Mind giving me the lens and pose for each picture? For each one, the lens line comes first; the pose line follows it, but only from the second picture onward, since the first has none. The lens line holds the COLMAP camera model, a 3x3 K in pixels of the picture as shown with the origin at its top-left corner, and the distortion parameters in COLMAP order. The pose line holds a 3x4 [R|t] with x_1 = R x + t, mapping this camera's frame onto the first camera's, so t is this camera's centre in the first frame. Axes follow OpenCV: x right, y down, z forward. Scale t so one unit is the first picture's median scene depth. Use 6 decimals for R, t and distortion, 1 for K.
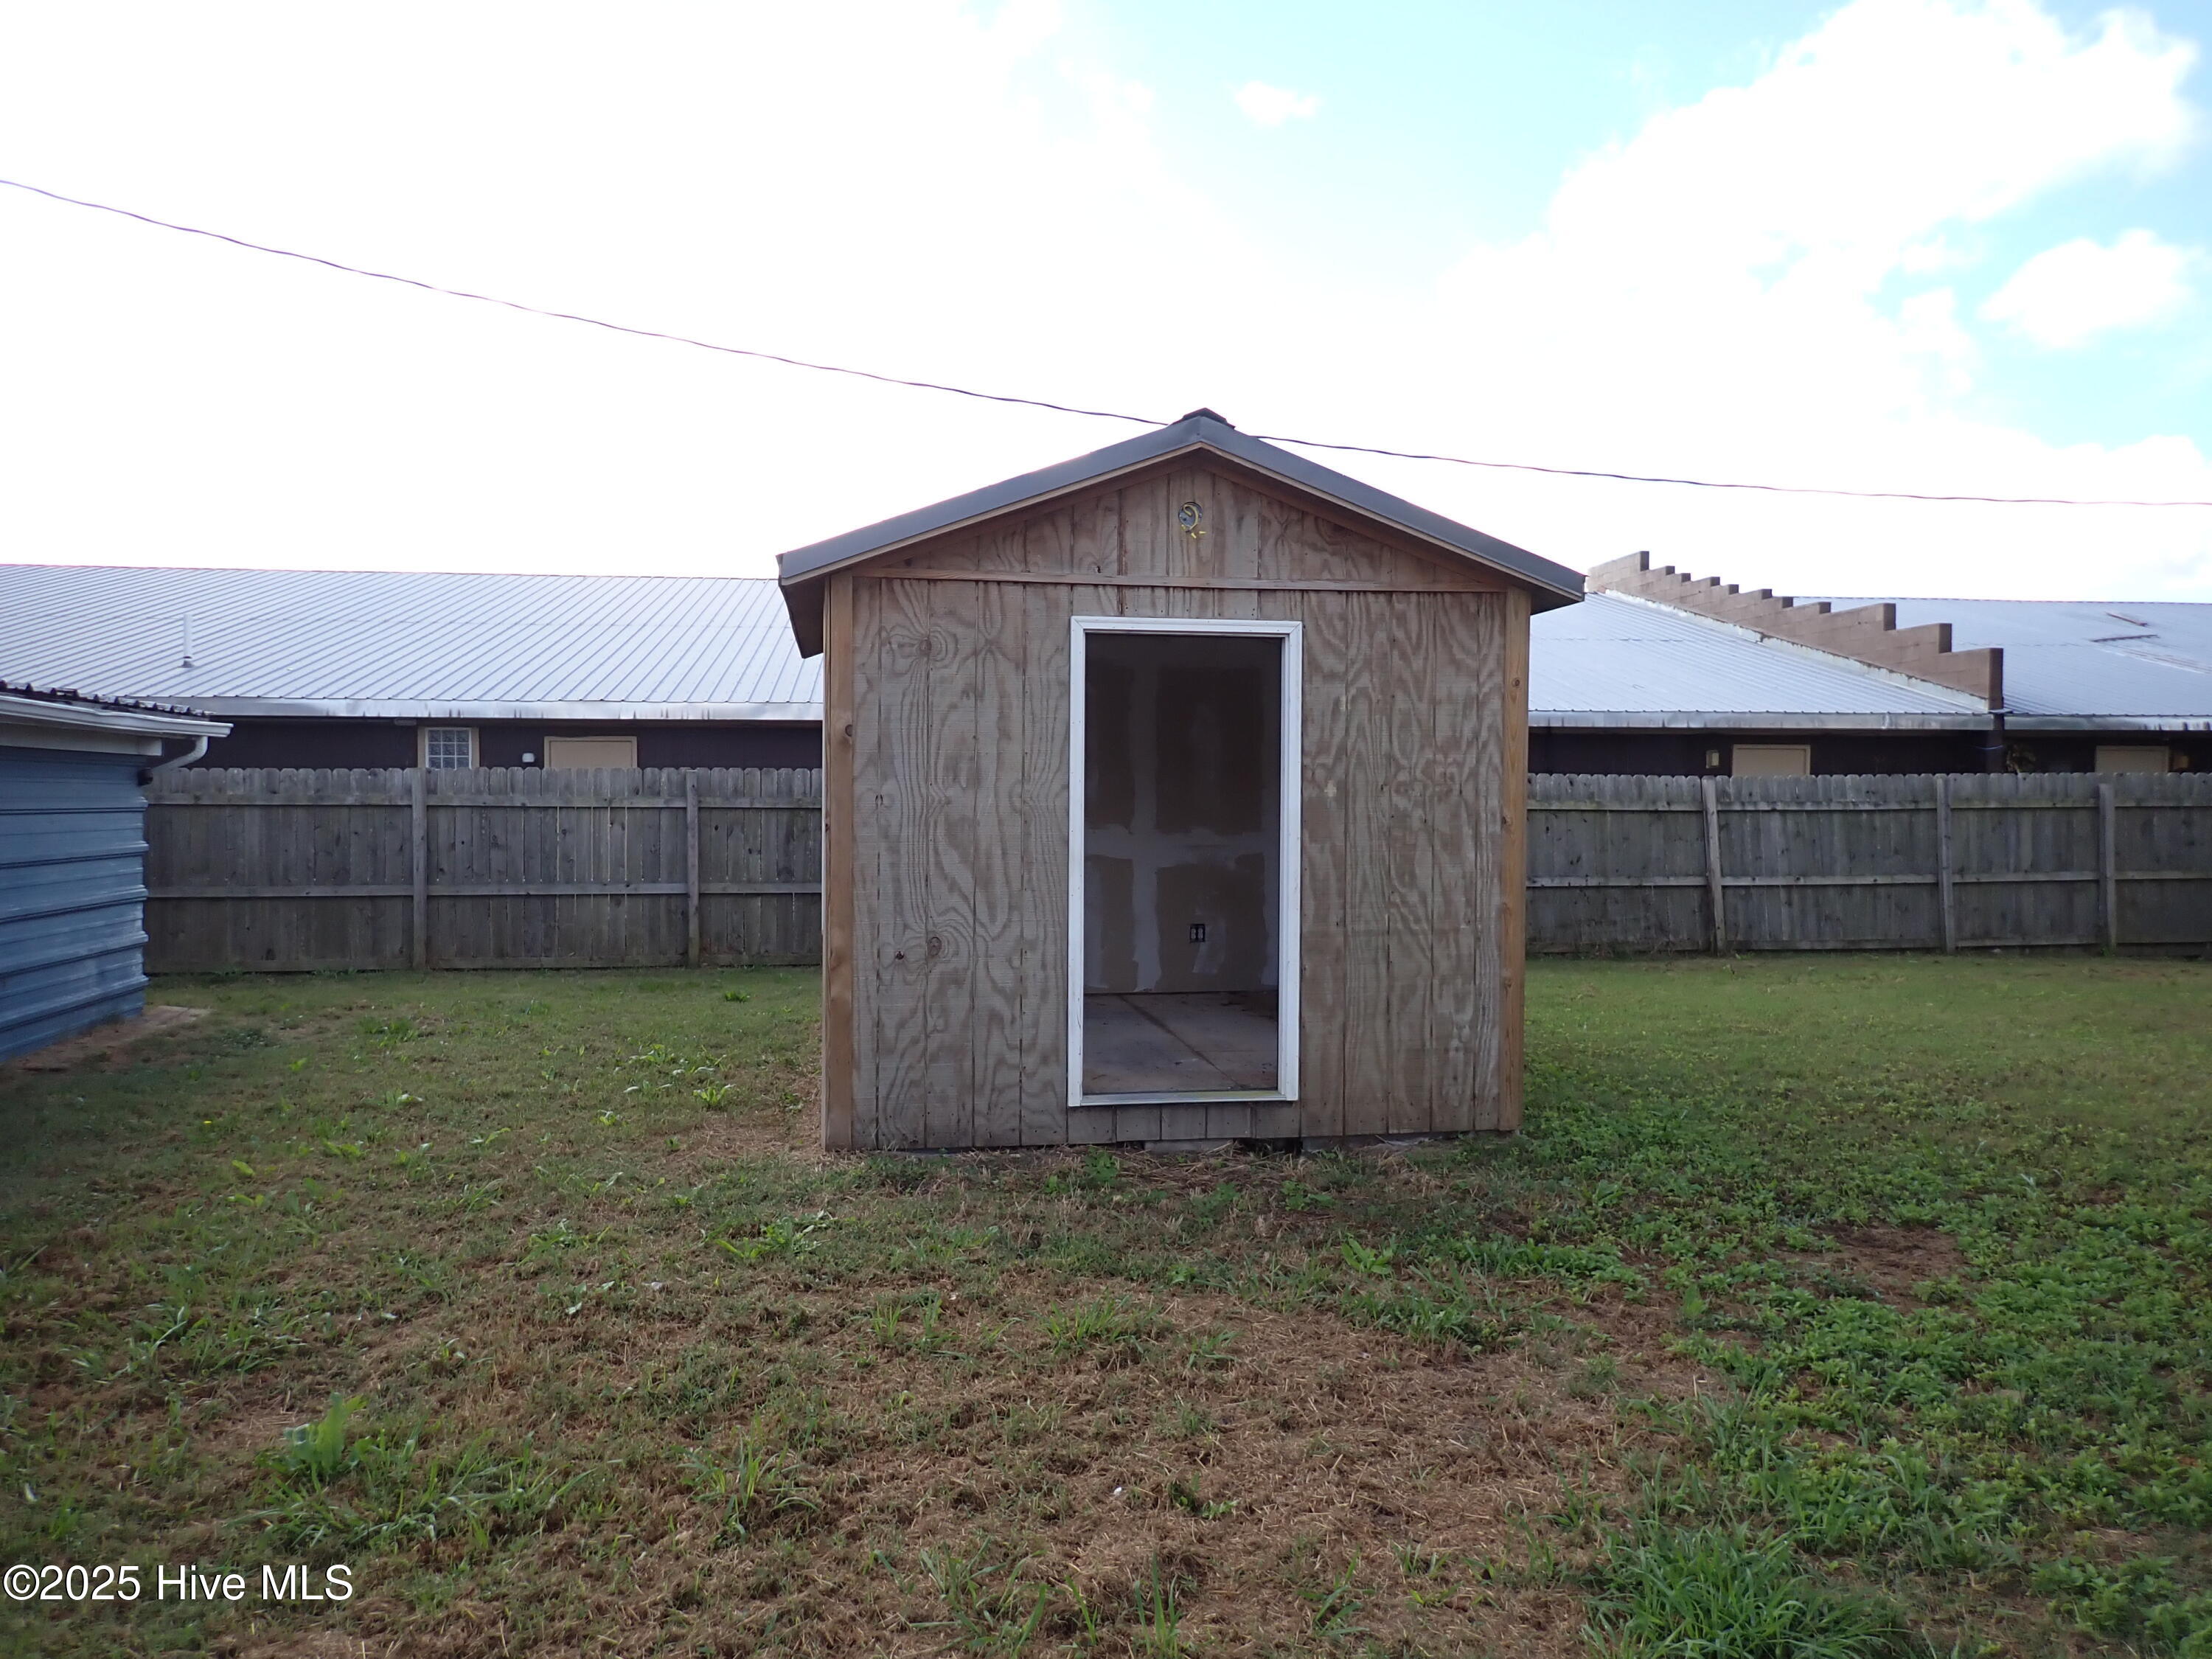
lens RADIAL K [[1620.8, 0, 1106.0], [0, 1620.8, 829.5], [0, 0, 1]] dist [-0.000286, 0.000509]
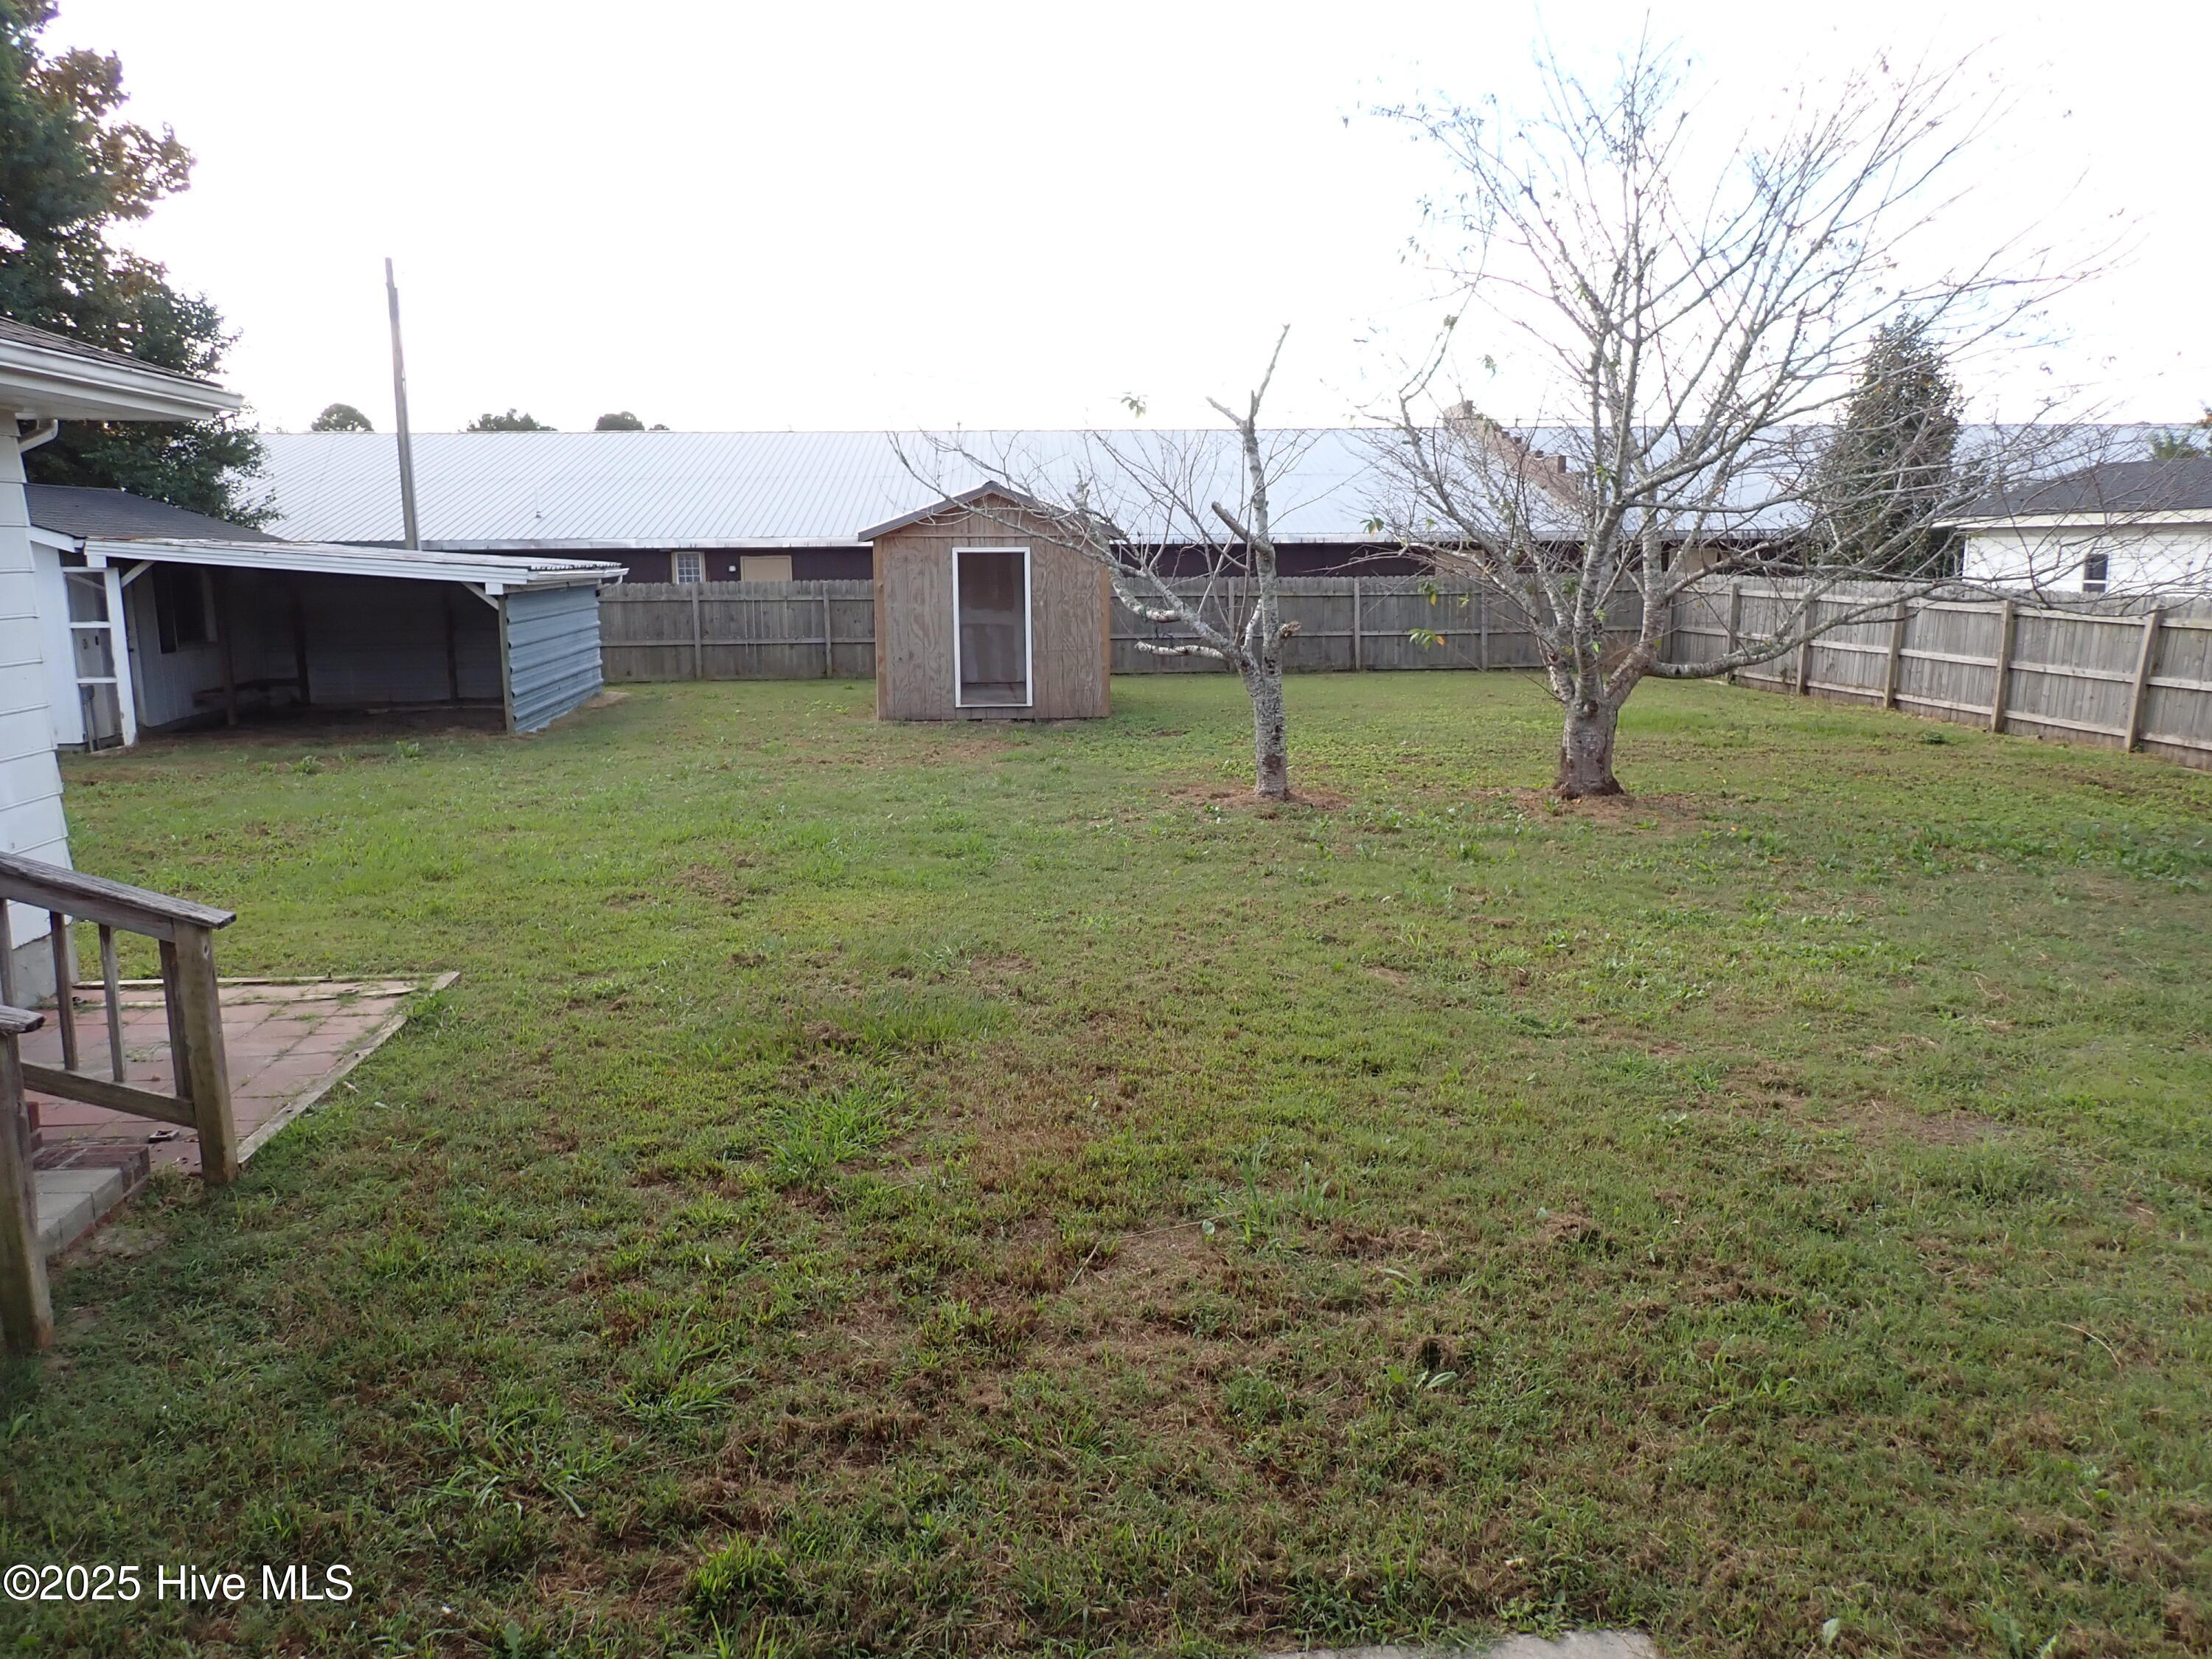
lens RADIAL K [[1620.8, 0, 1106.0], [0, 1620.8, 829.5], [0, 0, 1]] dist [-0.000286, 0.000509]
pose [[0.997660, 0.001233, -0.068360, 0.237969], [0.008937, 0.988908, 0.148264, -0.027867], [0.067784, -0.148528, 0.986582, -1.041144]]
